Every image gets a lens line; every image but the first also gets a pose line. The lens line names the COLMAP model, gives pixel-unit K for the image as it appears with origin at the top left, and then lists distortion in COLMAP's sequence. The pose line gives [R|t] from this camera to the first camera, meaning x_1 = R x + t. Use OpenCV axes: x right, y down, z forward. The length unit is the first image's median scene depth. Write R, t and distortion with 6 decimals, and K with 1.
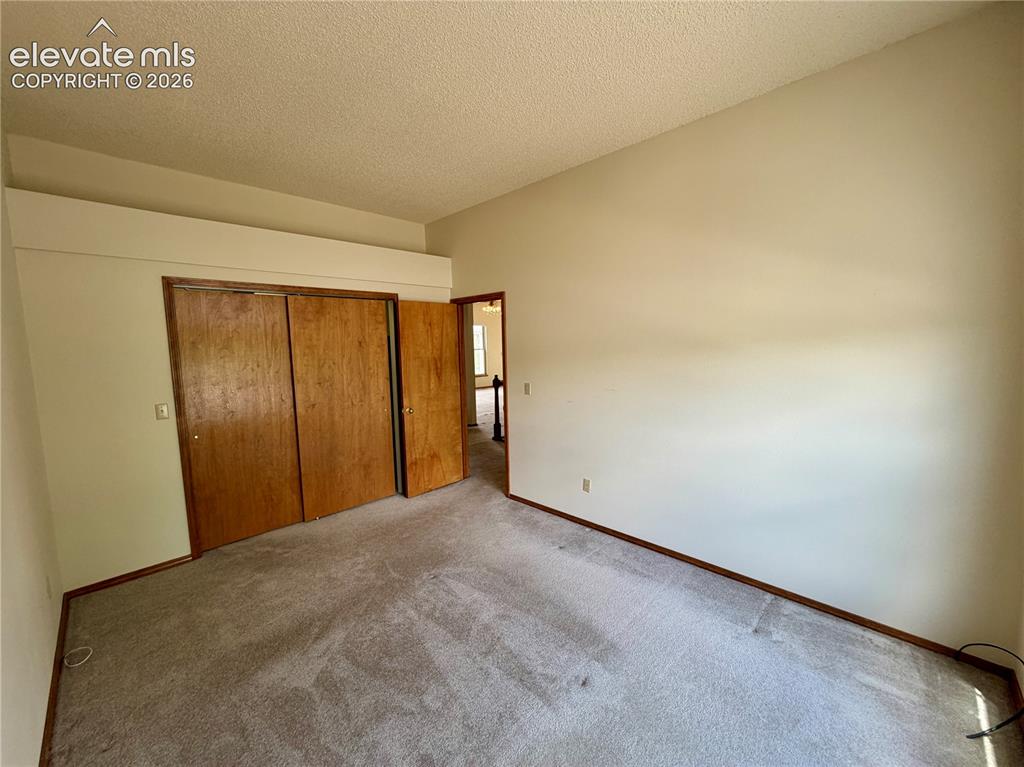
lens RADIAL K [[408.7, 0, 513.4], [0, 408.7, 385.6], [0, 0, 1]] dist [0.002472, 0.000283]
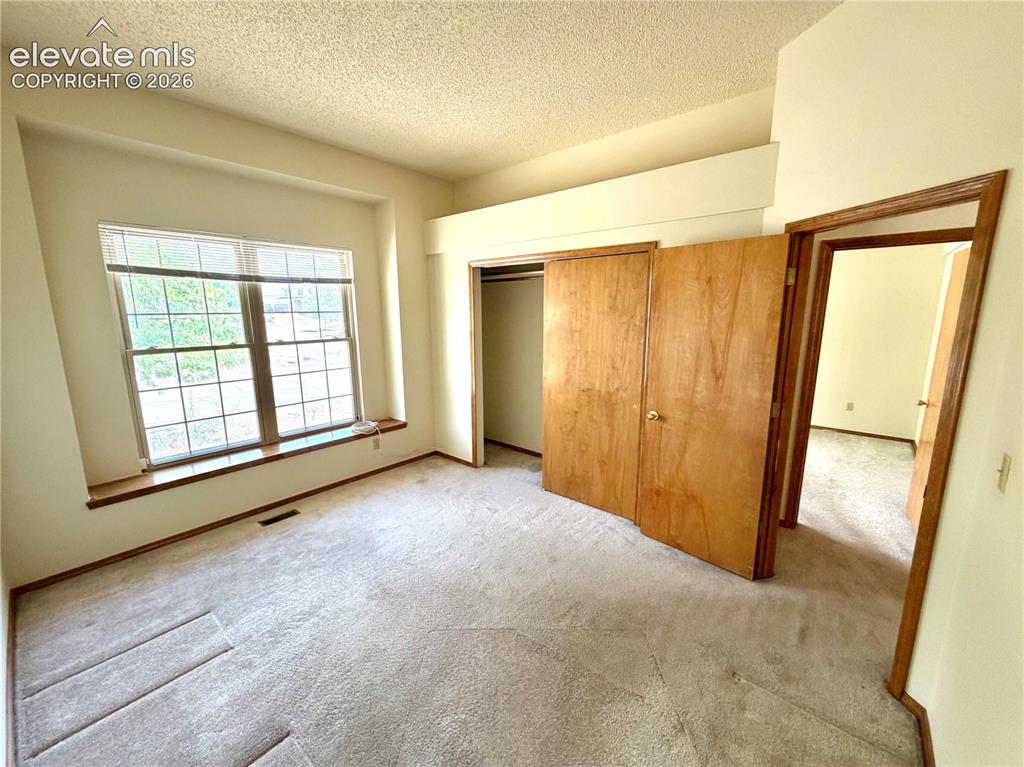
lens RADIAL K [[408.7, 0, 513.4], [0, 408.7, 385.6], [0, 0, 1]] dist [0.002472, 0.000283]
pose [[0.078901, 0.174513, -0.981489, 0.373314], [-0.104723, 0.980561, 0.165929, -0.070924], [0.991367, 0.089692, 0.095642, 0.682839]]
